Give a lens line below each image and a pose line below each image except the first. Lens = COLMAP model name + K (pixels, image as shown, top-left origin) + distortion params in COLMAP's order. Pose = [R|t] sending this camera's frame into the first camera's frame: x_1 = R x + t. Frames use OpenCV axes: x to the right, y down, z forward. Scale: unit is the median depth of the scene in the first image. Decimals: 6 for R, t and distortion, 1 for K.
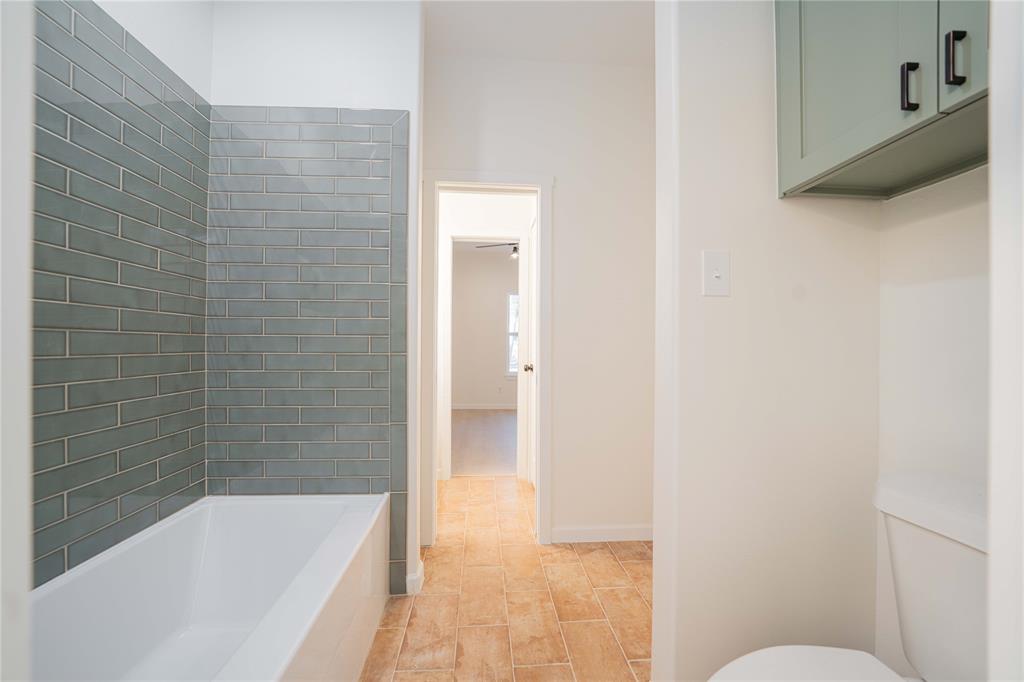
lens RADIAL K [[385.9, 0, 508.0], [0, 385.9, 346.3], [0, 0, 1]] dist [-0.015144, -0.000093]
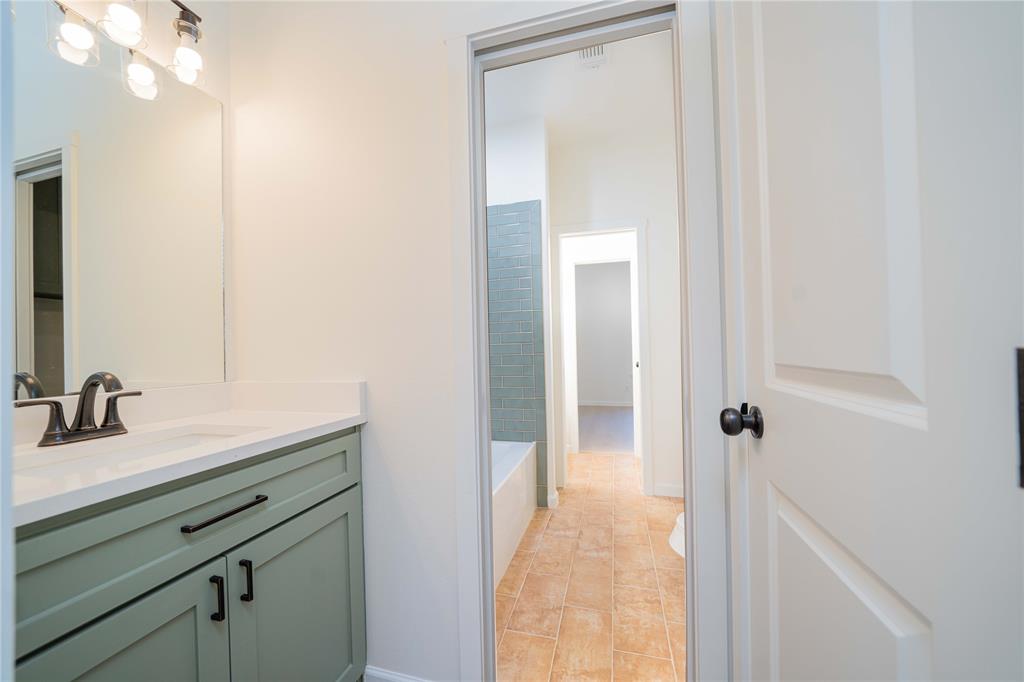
lens RADIAL K [[385.9, 0, 506.3], [0, 385.9, 354.3], [0, 0, 1]] dist [-0.015144, -0.000093]
pose [[0.942257, -0.026734, -0.333820, 0.109667], [0.029688, 0.999552, 0.003748, 0.010016], [0.333571, -0.013442, 0.942629, -0.497981]]
